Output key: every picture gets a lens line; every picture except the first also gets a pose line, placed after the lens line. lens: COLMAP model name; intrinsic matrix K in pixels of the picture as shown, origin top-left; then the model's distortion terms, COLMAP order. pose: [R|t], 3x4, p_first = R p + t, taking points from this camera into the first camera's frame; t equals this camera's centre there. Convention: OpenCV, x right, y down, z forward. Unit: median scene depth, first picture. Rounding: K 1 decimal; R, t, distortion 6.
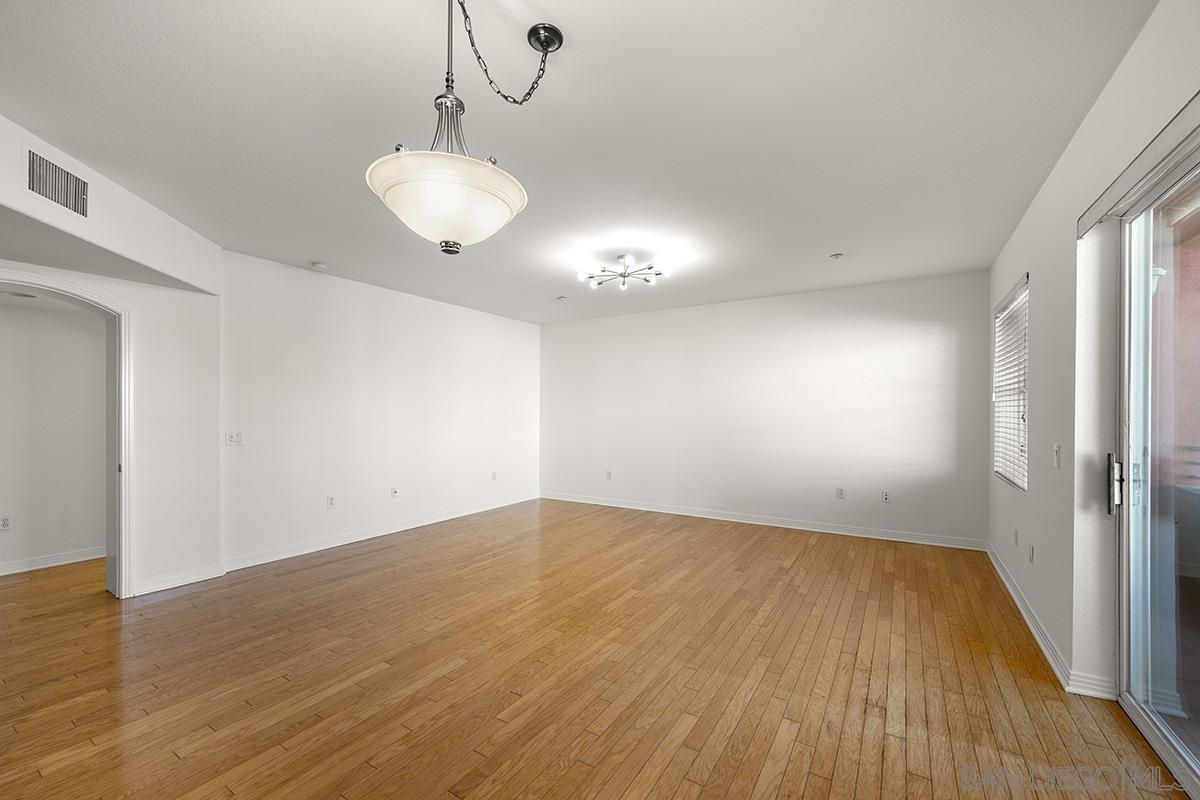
lens RADIAL K [[482.0, 0, 599.8], [0, 482.0, 410.9], [0, 0, 1]] dist [0.001664, 0.000162]
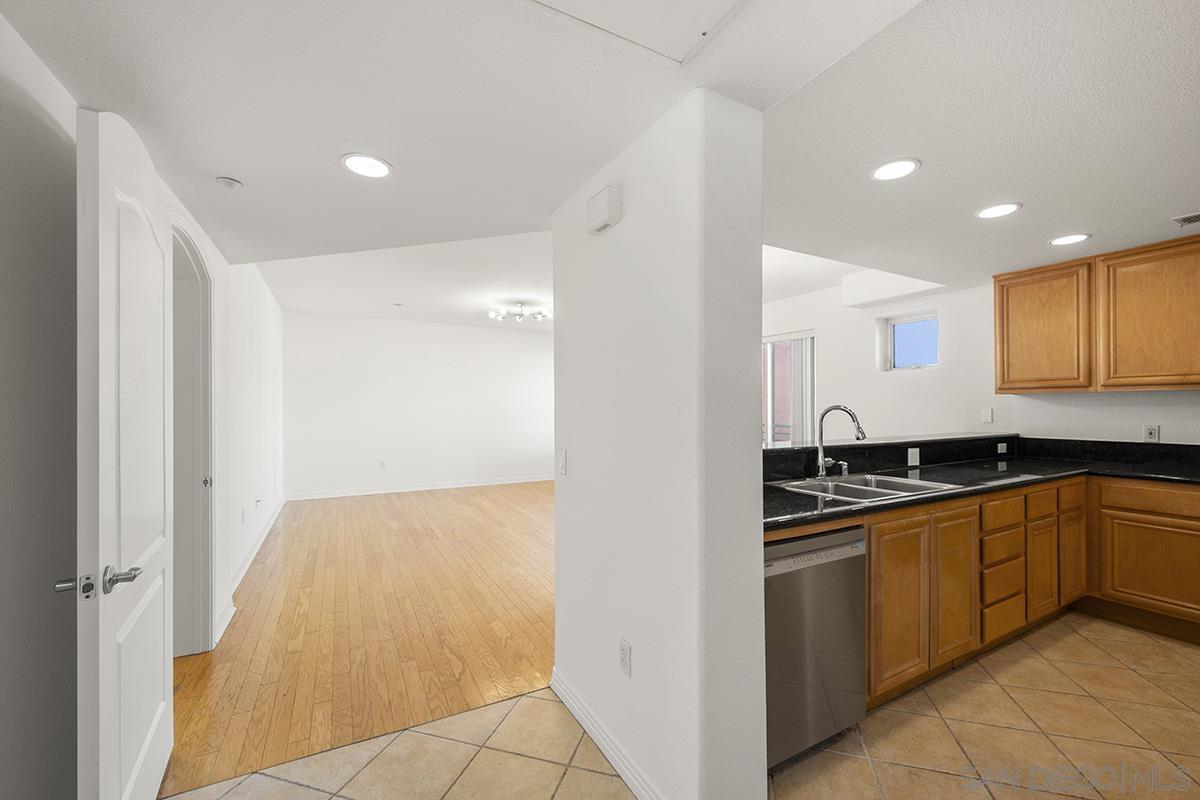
lens RADIAL K [[482.0, 0, 599.8], [0, 482.0, 410.9], [0, 0, 1]] dist [0.001664, 0.000162]
pose [[0.484968, -0.007515, 0.874500, -1.473186], [-0.003543, 0.999938, 0.010558, -0.006147], [-0.874525, -0.008219, 0.484911, 0.087394]]
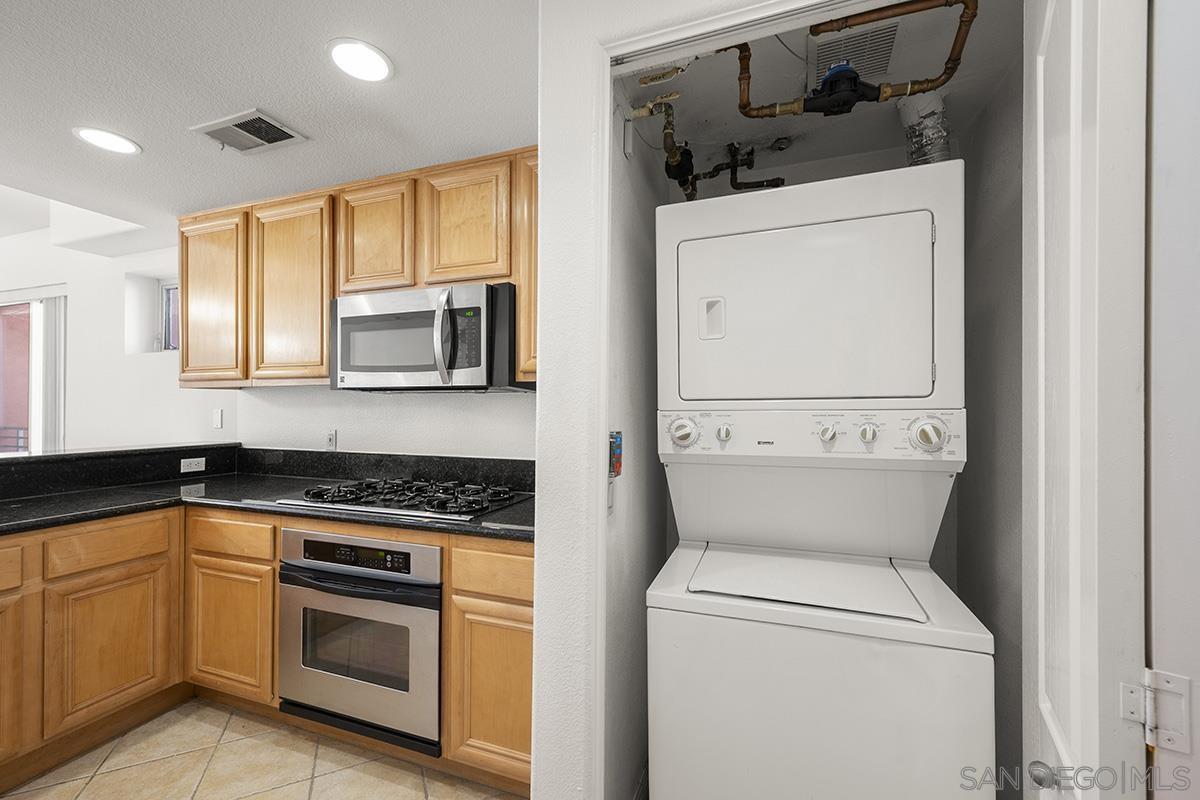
lens RADIAL K [[482.0, 0, 599.8], [0, 482.0, 410.9], [0, 0, 1]] dist [0.001664, 0.000162]
pose [[-0.219536, -0.000505, 0.975604, -0.928002], [-0.014252, 0.999895, -0.002689, -0.006819], [-0.975500, -0.014495, -0.219520, -0.703702]]
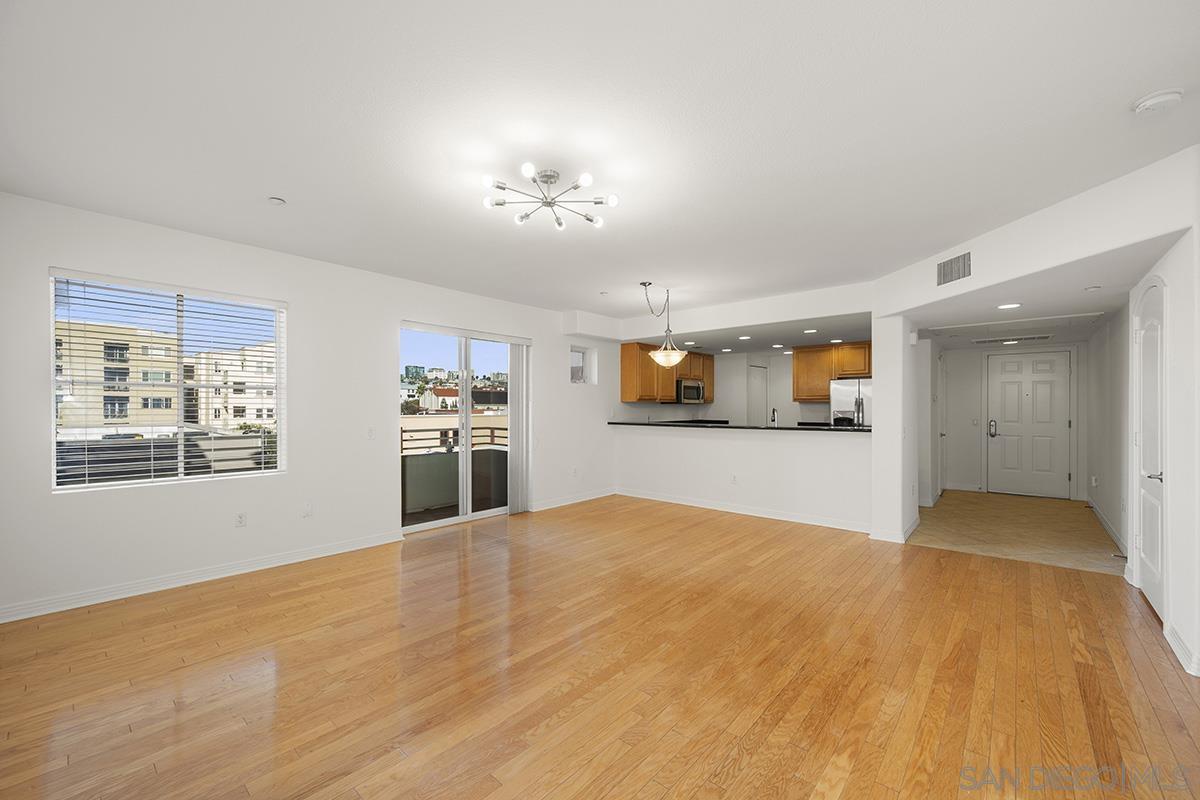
lens RADIAL K [[474.3, 0, 603.7], [0, 474.3, 404.7], [0, 0, 1]] dist [-0.000319, -0.000050]
pose [[-0.989099, -0.000201, 0.147249, -0.155408], [-0.001897, 0.999934, -0.011374, 0.003396], [-0.147237, -0.011529, -0.989034, 2.124271]]
